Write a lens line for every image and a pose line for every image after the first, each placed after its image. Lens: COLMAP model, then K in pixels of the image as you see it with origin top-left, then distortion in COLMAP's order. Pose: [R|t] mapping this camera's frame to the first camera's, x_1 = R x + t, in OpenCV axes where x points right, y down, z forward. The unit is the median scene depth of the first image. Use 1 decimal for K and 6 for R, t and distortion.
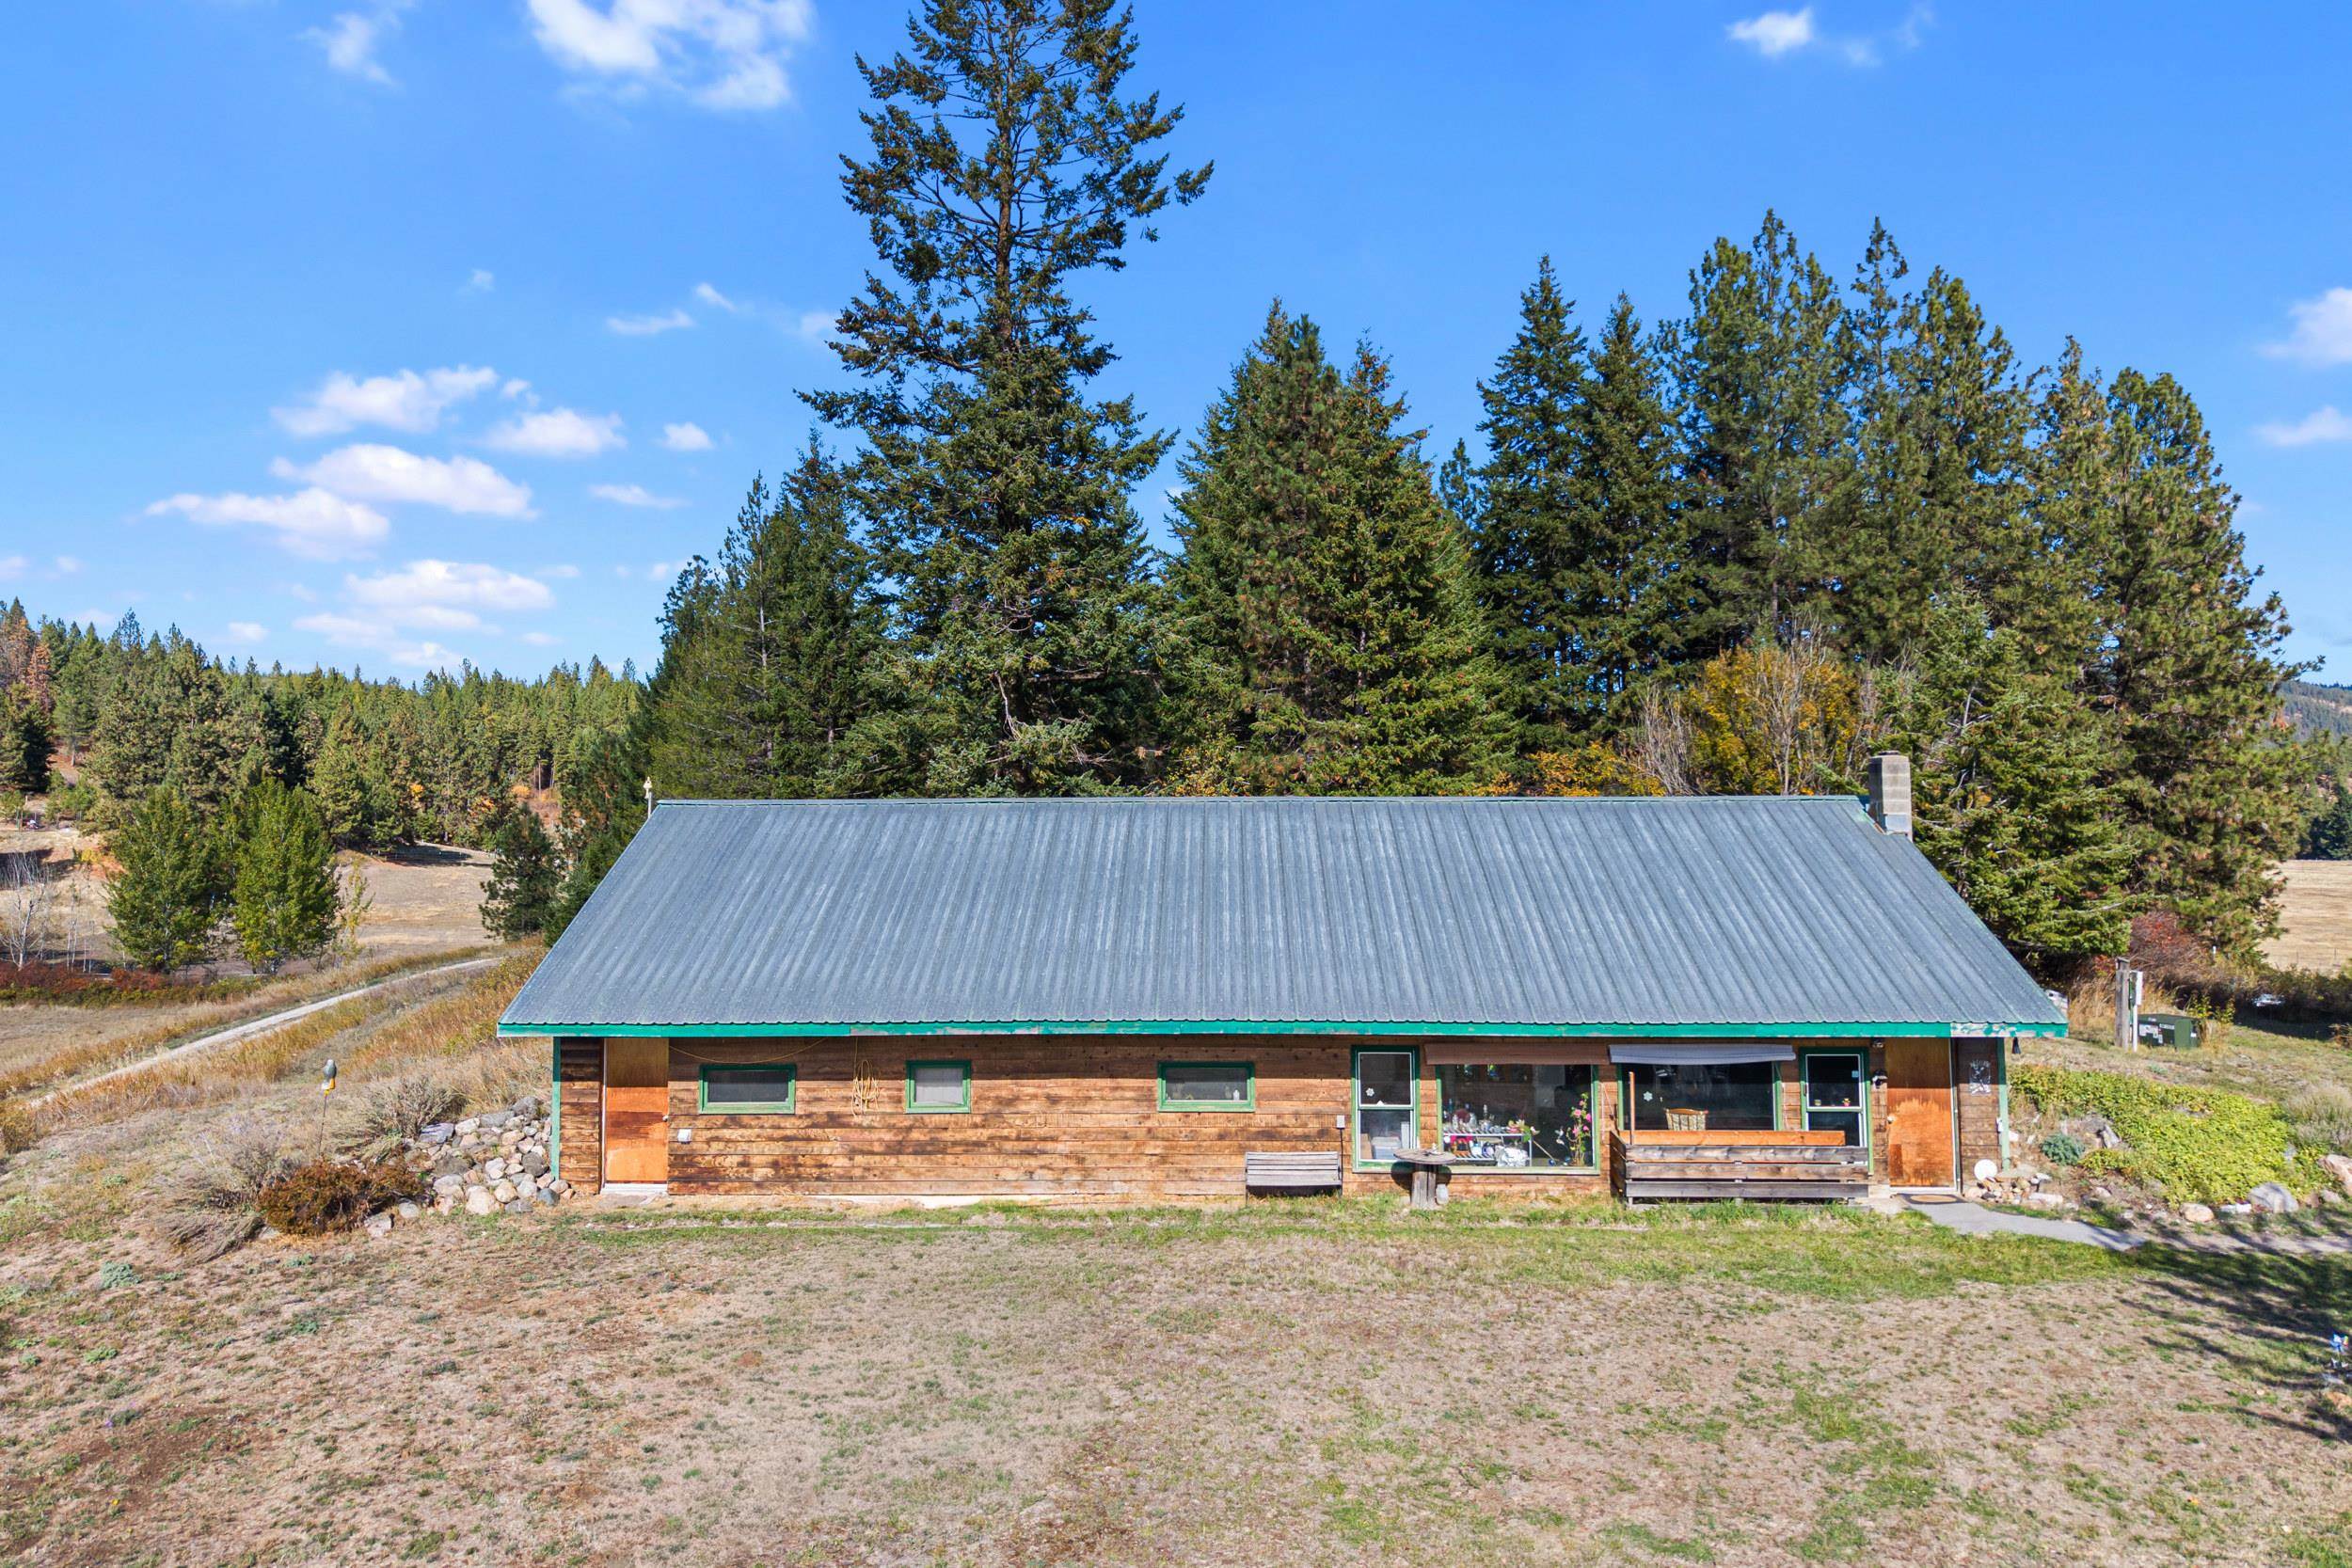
lens RADIAL K [[1579.0, 0, 1126.6], [0, 1579.0, 757.0], [0, 0, 1]] dist [0.024426, -0.028473]
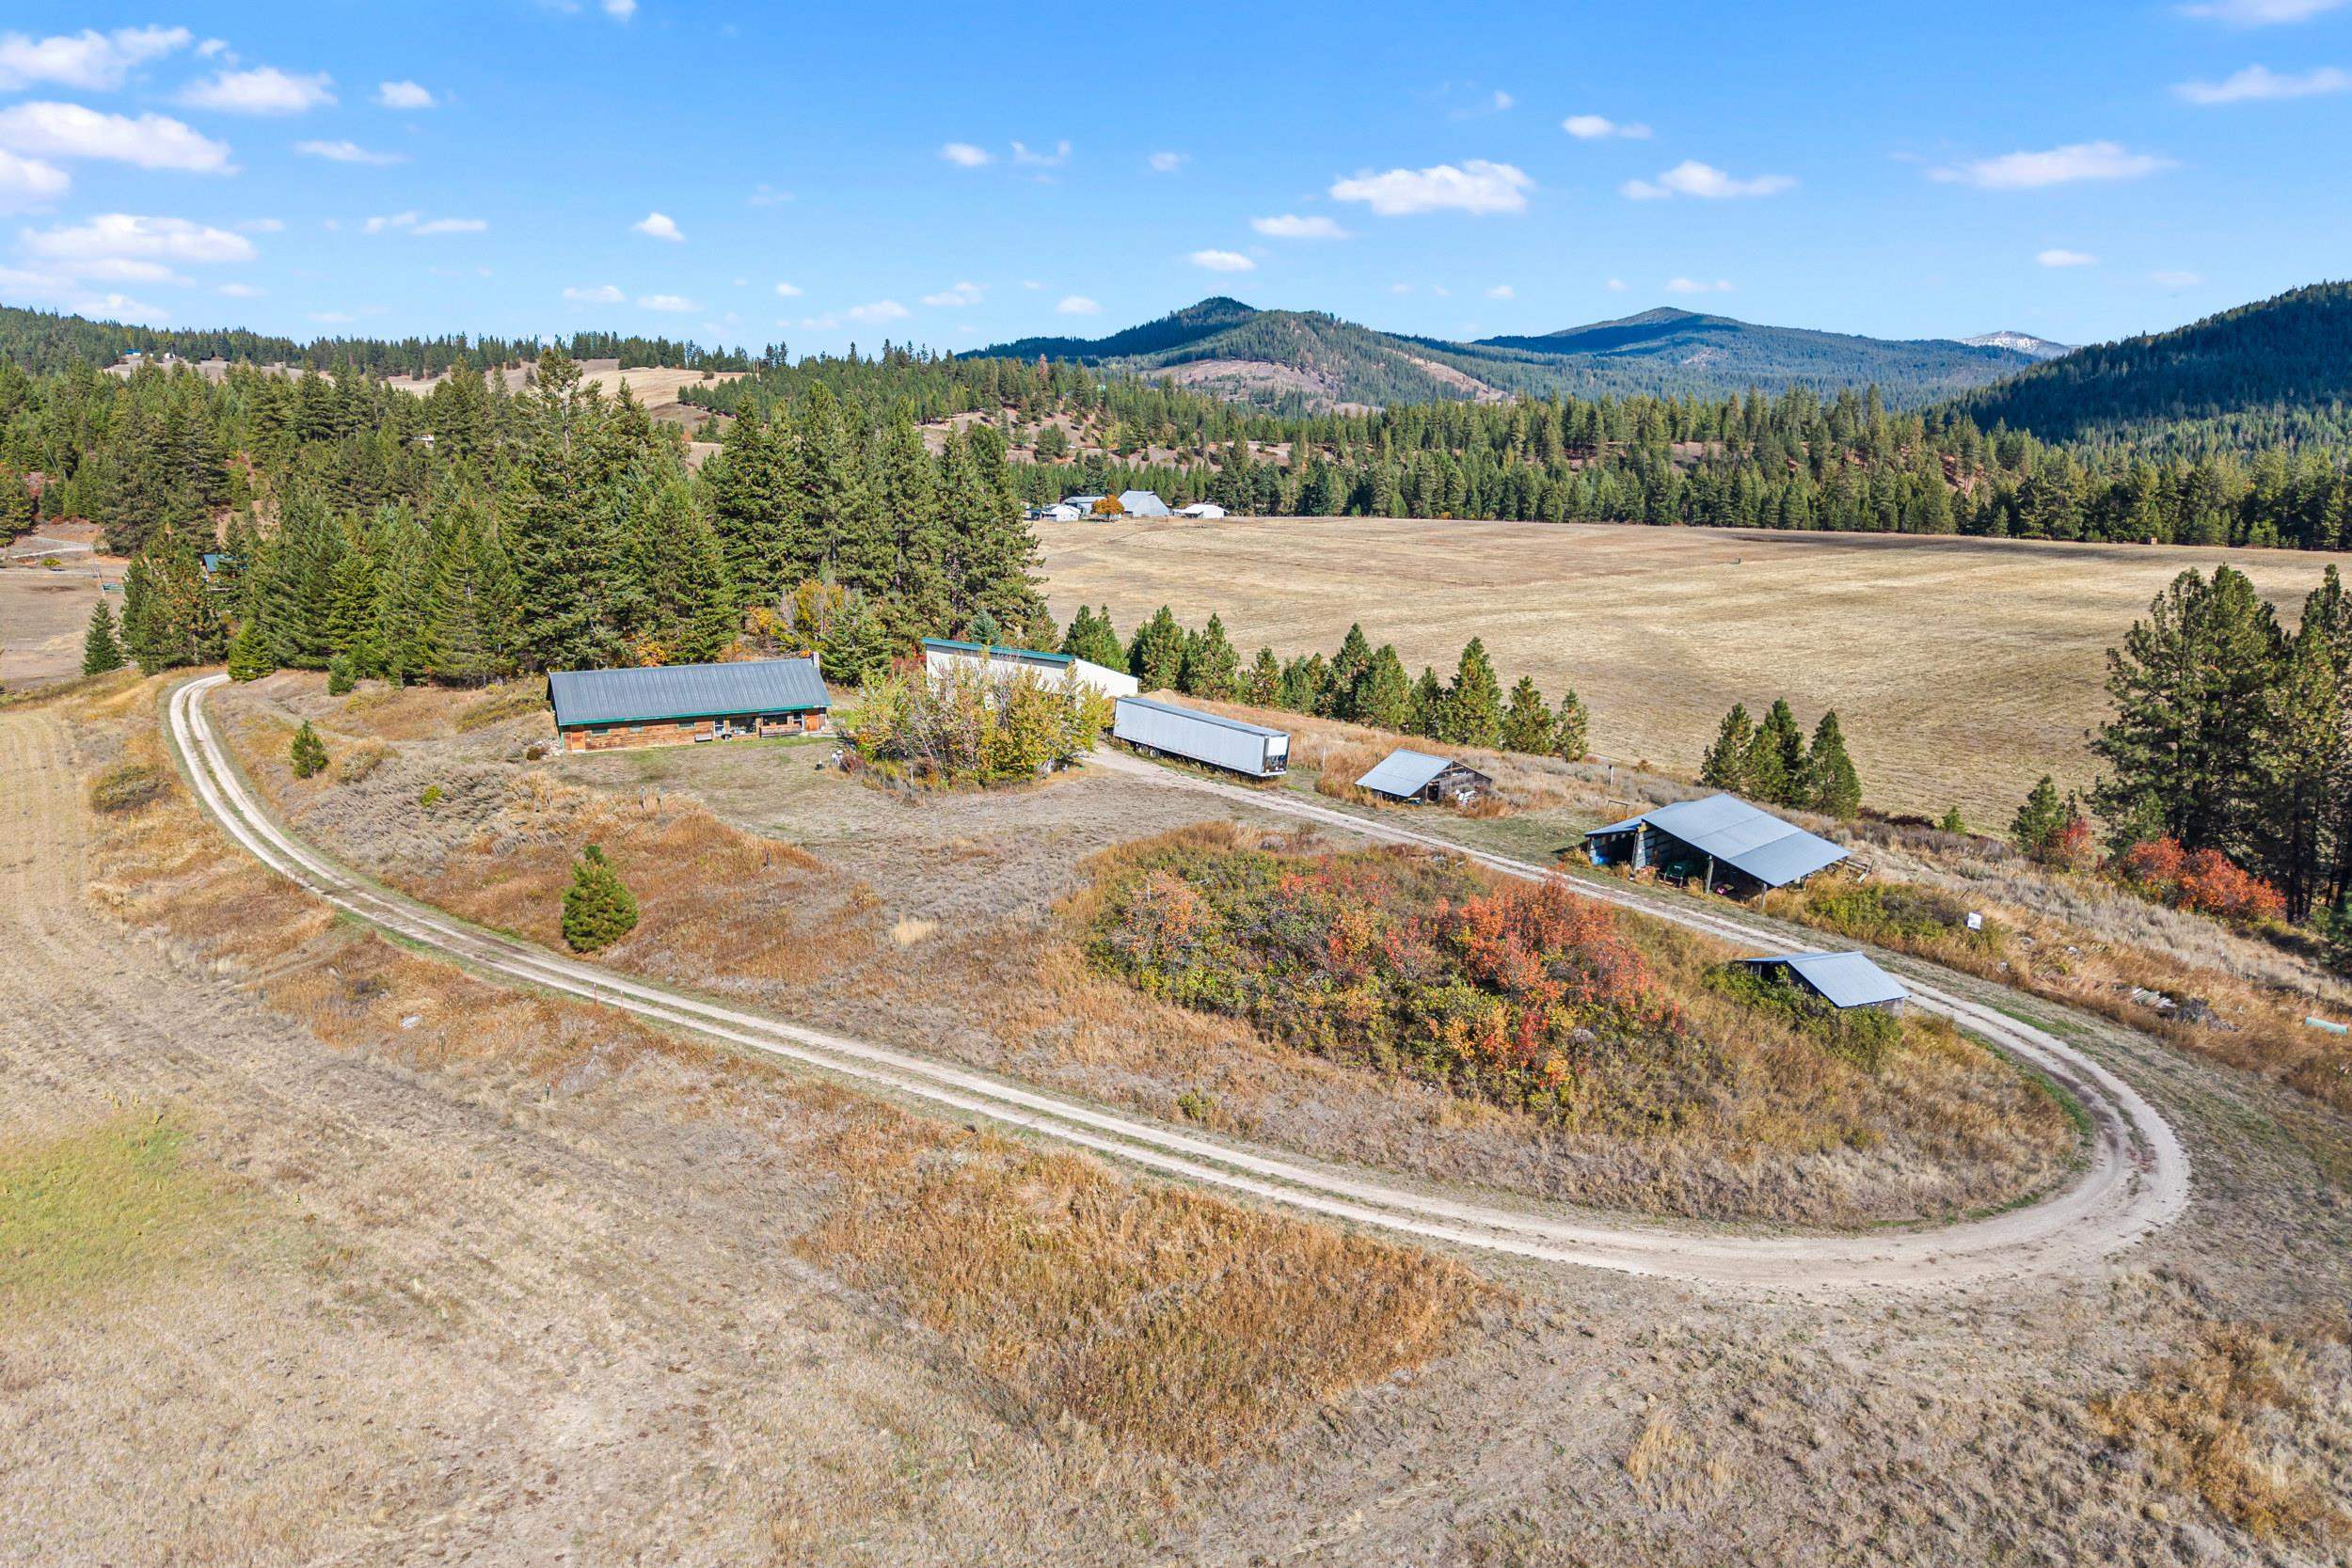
lens RADIAL K [[1589.3, 0, 1186.3], [0, 1589.3, 761.6], [0, 0, 1]] dist [0.059953, -0.033420]
pose [[0.875551, -0.088096, 0.475025, -1.120973], [-0.027926, 0.972362, 0.231802, -1.043700], [-0.482317, -0.216220, 0.848893, -4.775816]]
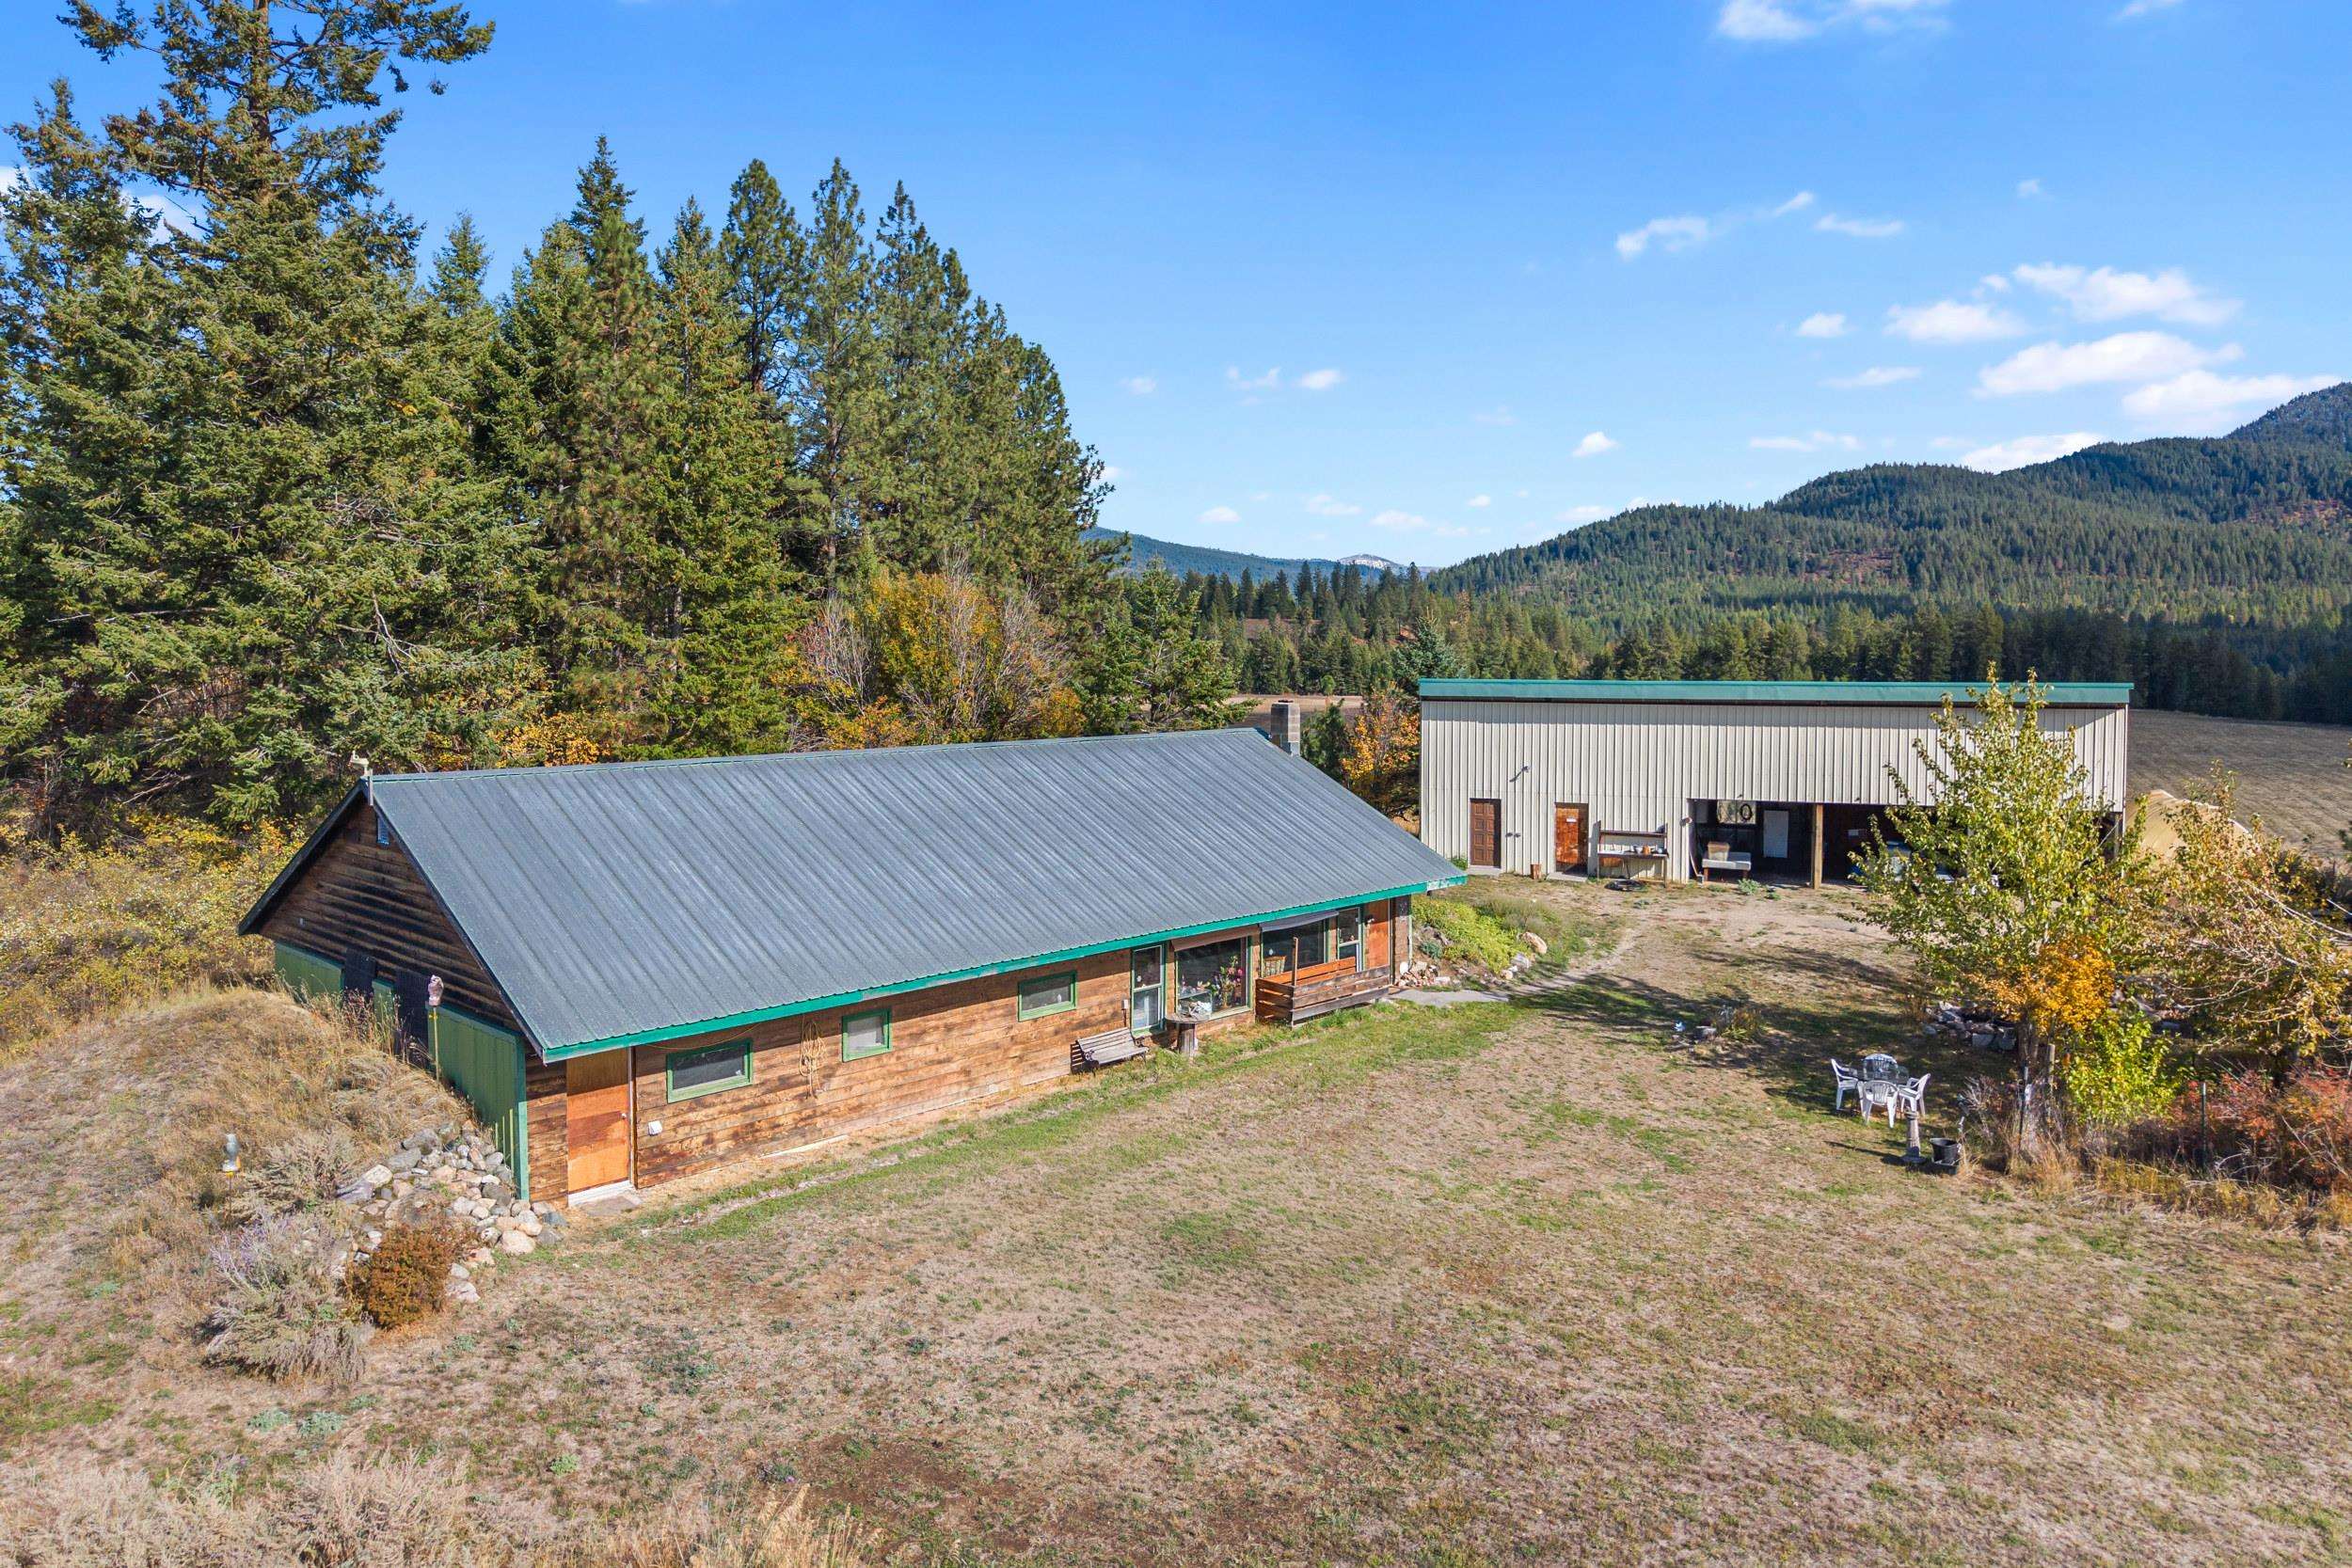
lens RADIAL K [[1597.5, 0, 1148.9], [0, 1597.5, 770.3], [0, 0, 1]] dist [0.050554, -0.103407]
pose [[0.670428, -0.054529, 0.739968, -0.812225], [-0.029089, 0.994597, 0.099649, -0.093769], [-0.741404, -0.088332, 0.665220, 0.122368]]
